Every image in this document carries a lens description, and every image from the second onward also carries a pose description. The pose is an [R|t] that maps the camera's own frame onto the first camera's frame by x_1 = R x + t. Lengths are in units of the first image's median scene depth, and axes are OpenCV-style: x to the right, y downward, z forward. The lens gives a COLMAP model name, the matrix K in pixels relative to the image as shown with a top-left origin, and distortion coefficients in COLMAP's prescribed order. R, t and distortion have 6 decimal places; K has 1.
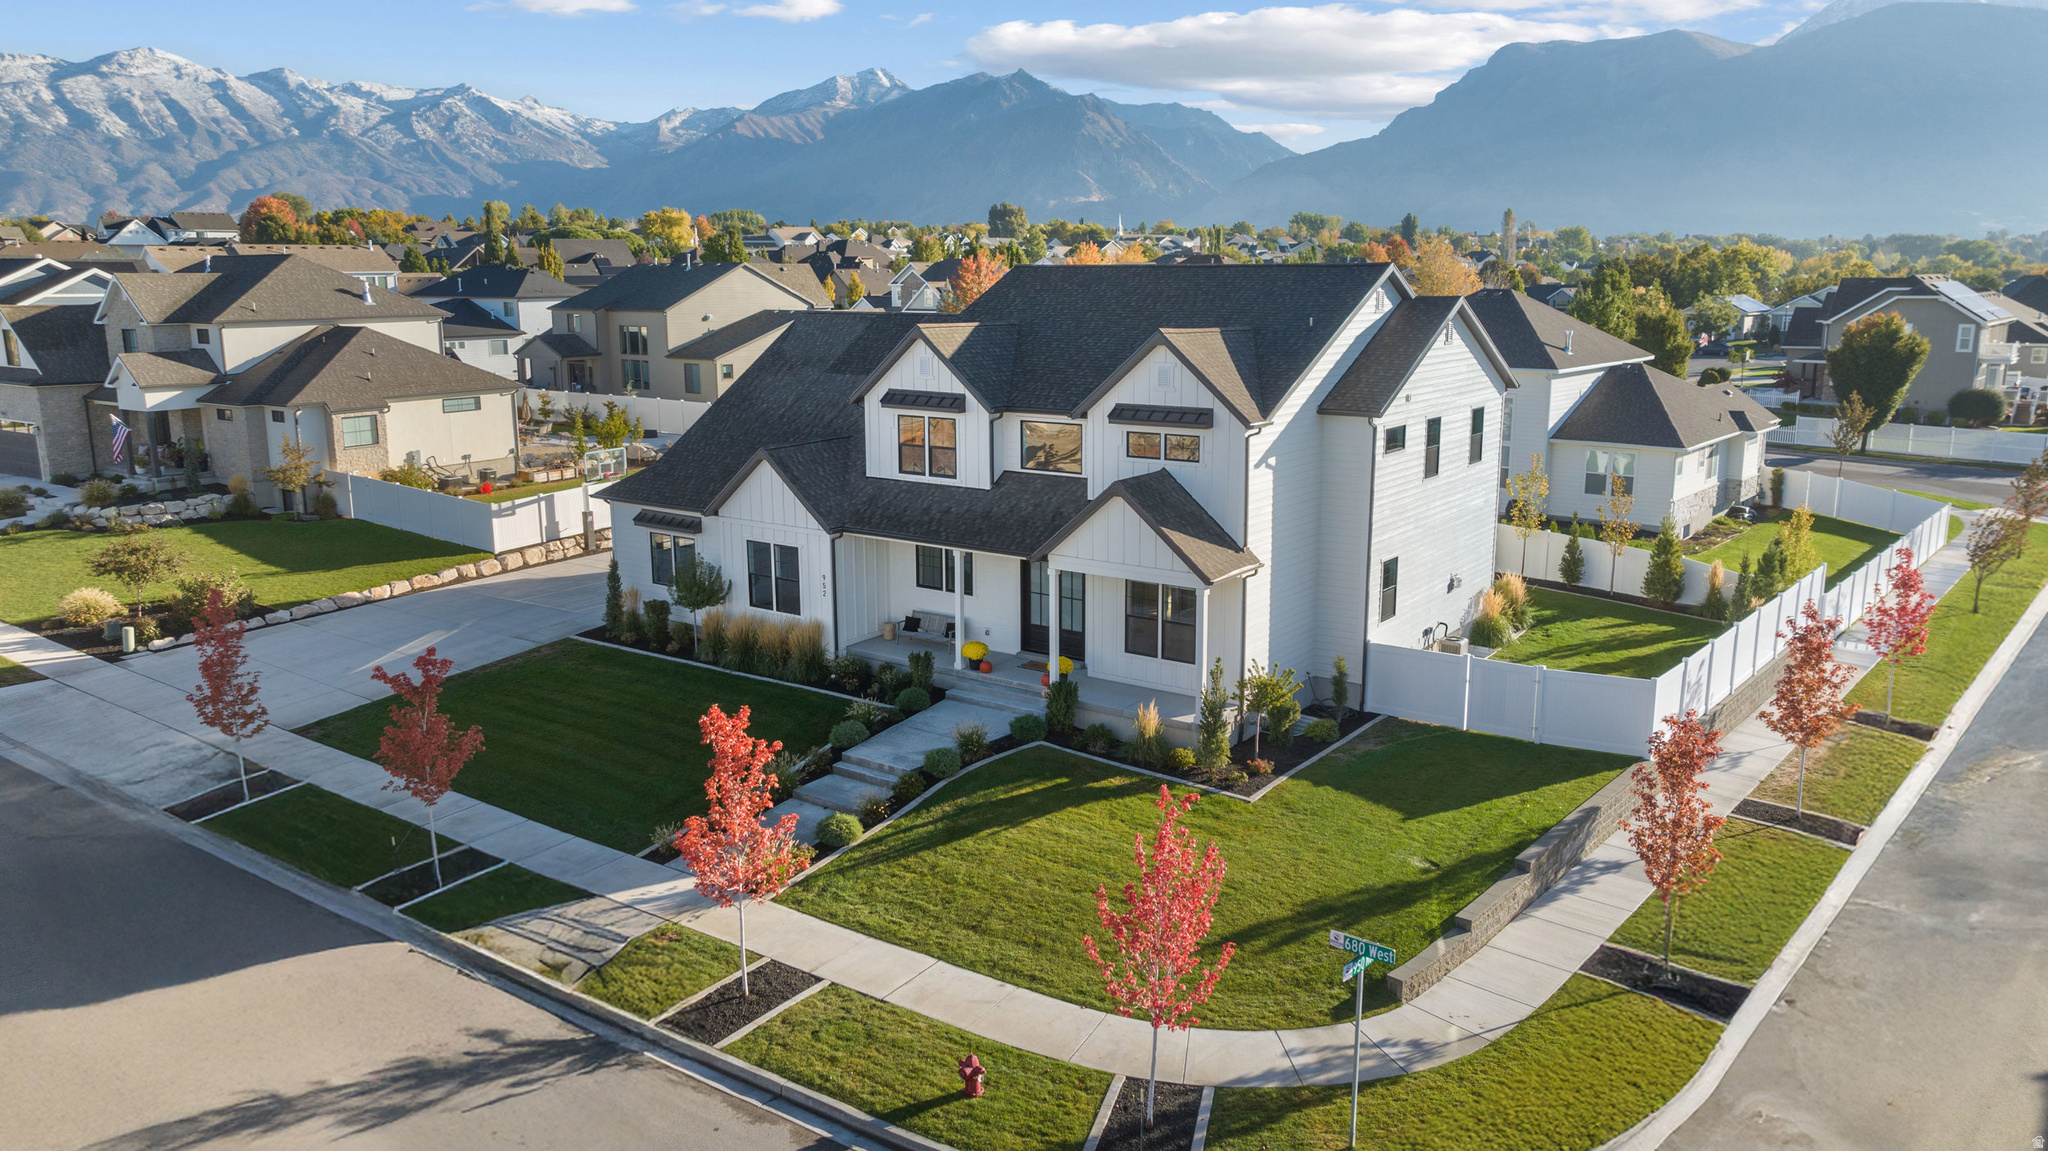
lens RADIAL K [[1427.2, 0, 1024.0], [0, 1427.2, 575.5], [0, 0, 1]] dist [-0.013047, -0.005617]
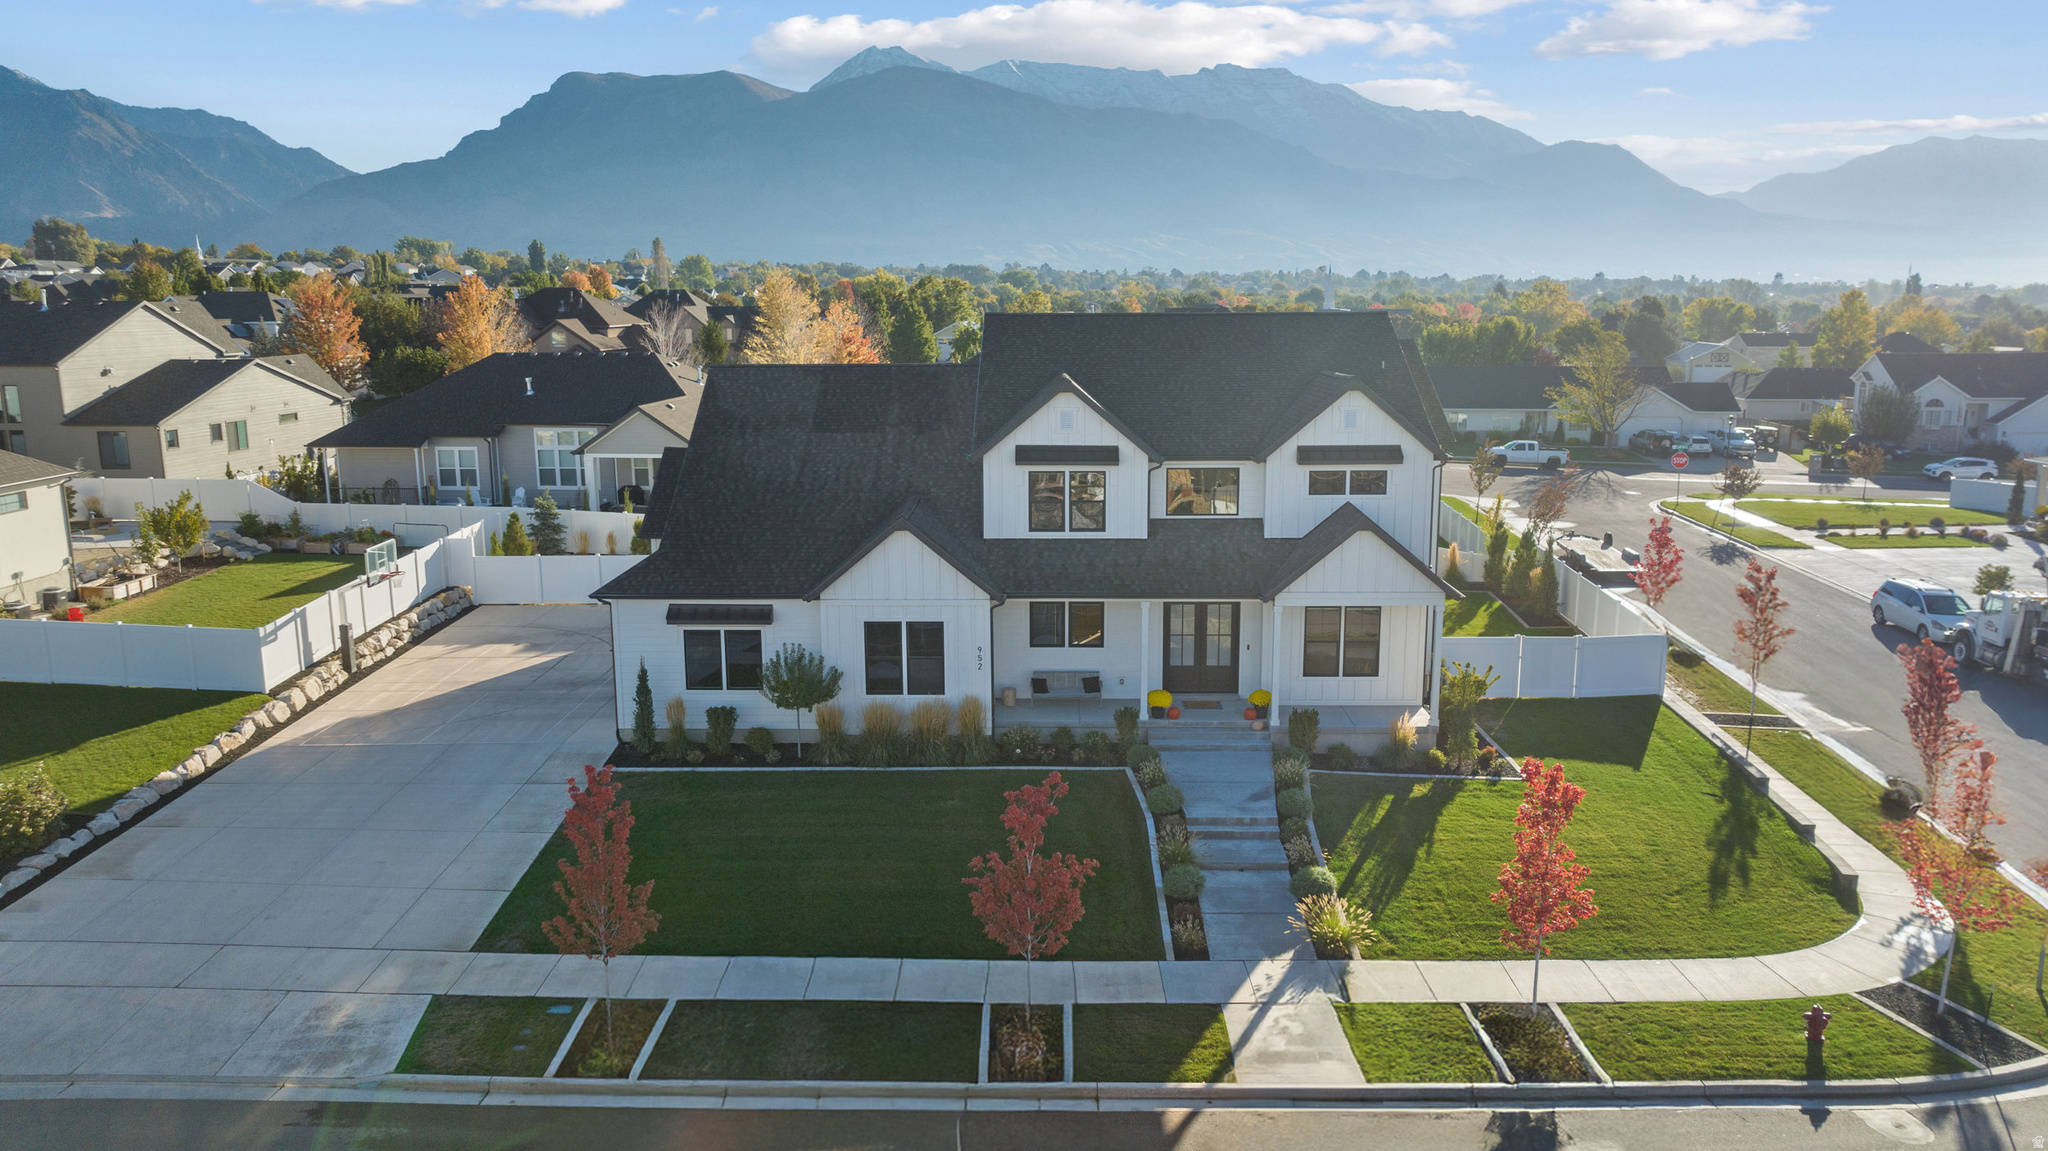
lens RADIAL K [[1455.1, 0, 1028.3], [0, 1455.1, 517.5], [0, 0, 1]] dist [-0.027161, 0.029041]
pose [[0.824134, -0.085905, 0.559843, -0.656098], [0.119265, 0.992590, -0.023260, -0.059825], [-0.553696, 0.085939, 0.828272, 0.189009]]
